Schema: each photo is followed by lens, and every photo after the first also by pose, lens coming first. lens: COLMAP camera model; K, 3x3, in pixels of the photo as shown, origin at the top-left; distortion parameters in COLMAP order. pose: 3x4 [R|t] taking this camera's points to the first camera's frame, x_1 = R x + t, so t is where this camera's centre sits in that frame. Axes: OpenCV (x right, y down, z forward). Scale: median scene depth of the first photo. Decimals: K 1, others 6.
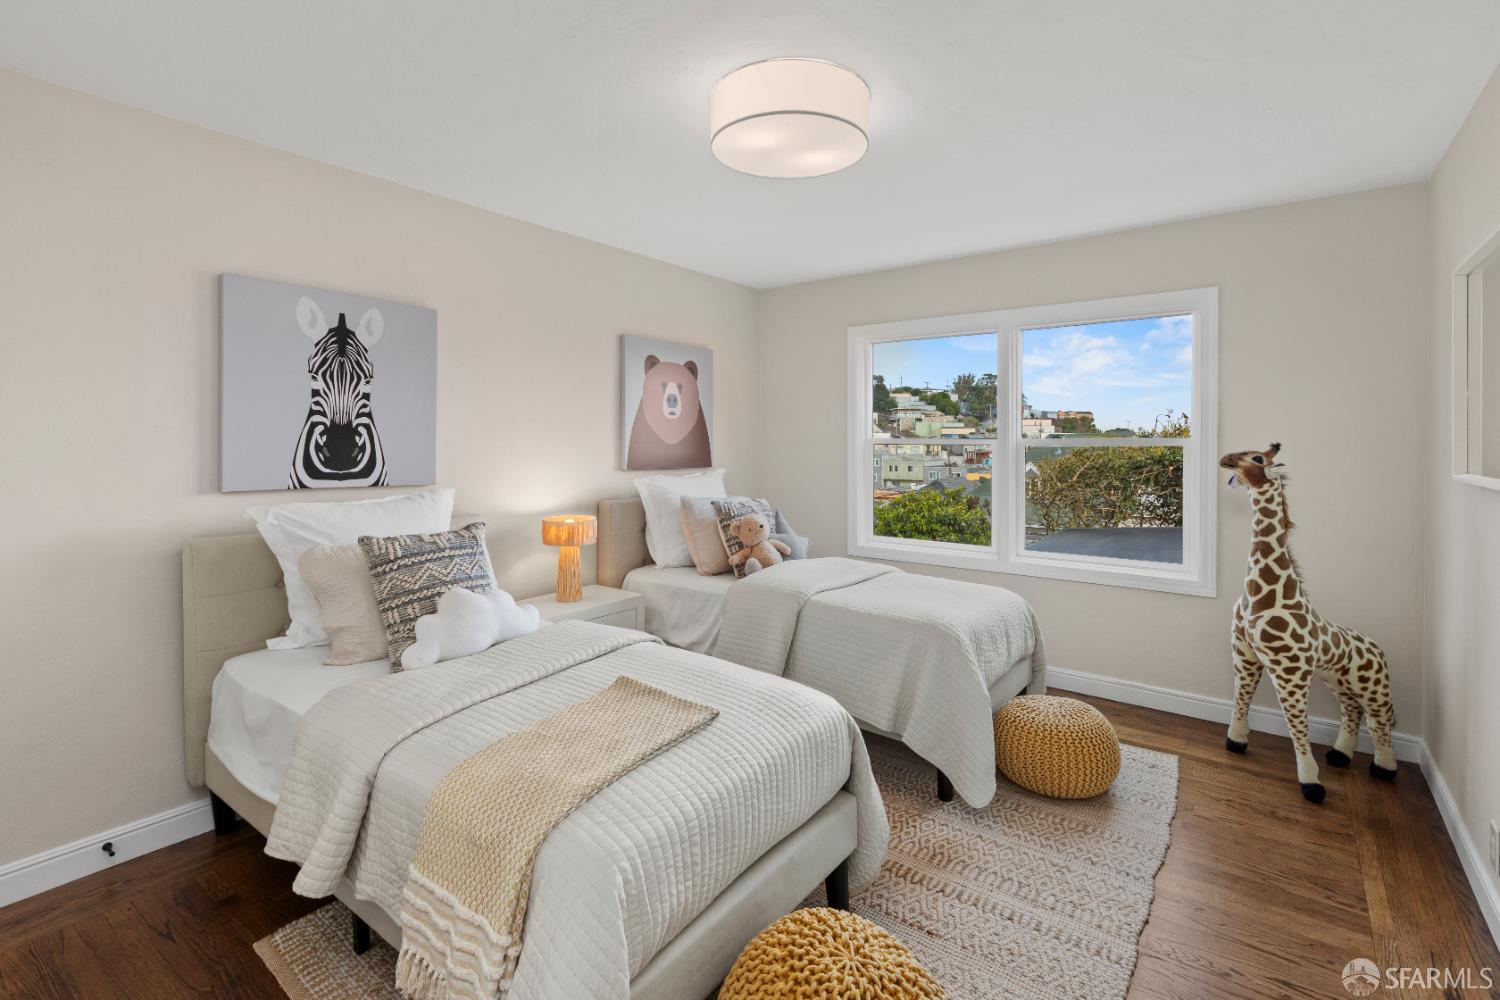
lens RADIAL K [[703.8, 0, 753.1], [0, 703.8, 439.5], [0, 0, 1]] dist [-0.001409, -0.000446]
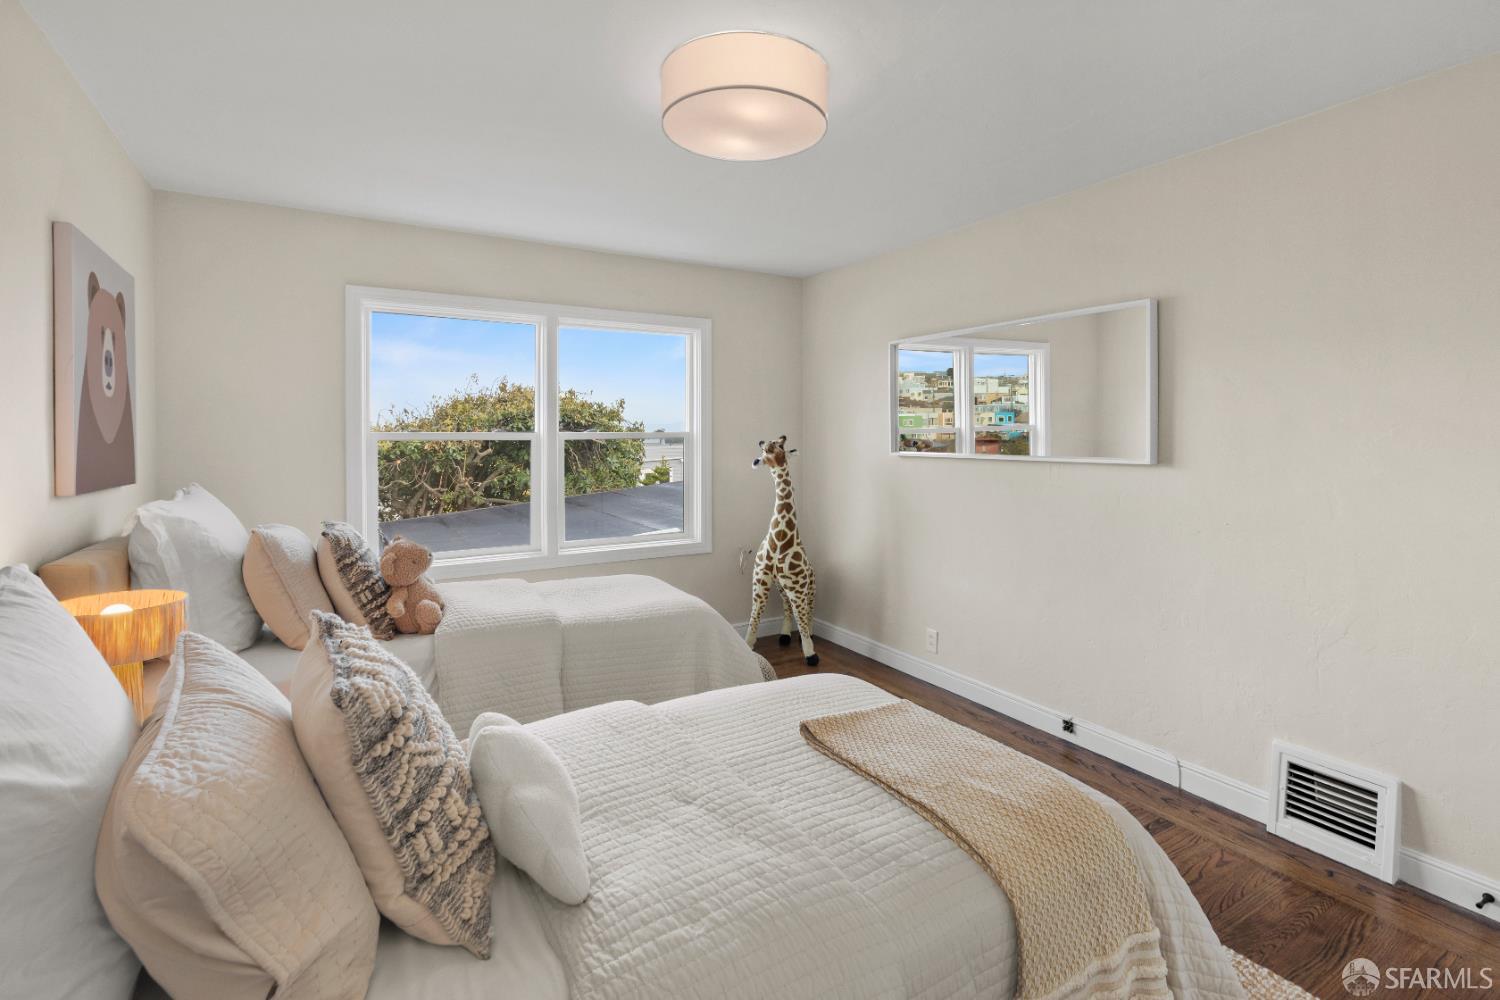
lens RADIAL K [[703.8, 0, 753.1], [0, 703.8, 439.5], [0, 0, 1]] dist [-0.001409, -0.000446]
pose [[0.368128, -0.011163, 0.929708, -0.658556], [0.004217, 0.999938, 0.010336, -0.002062], [-0.929766, 0.000116, 0.368152, 0.522332]]
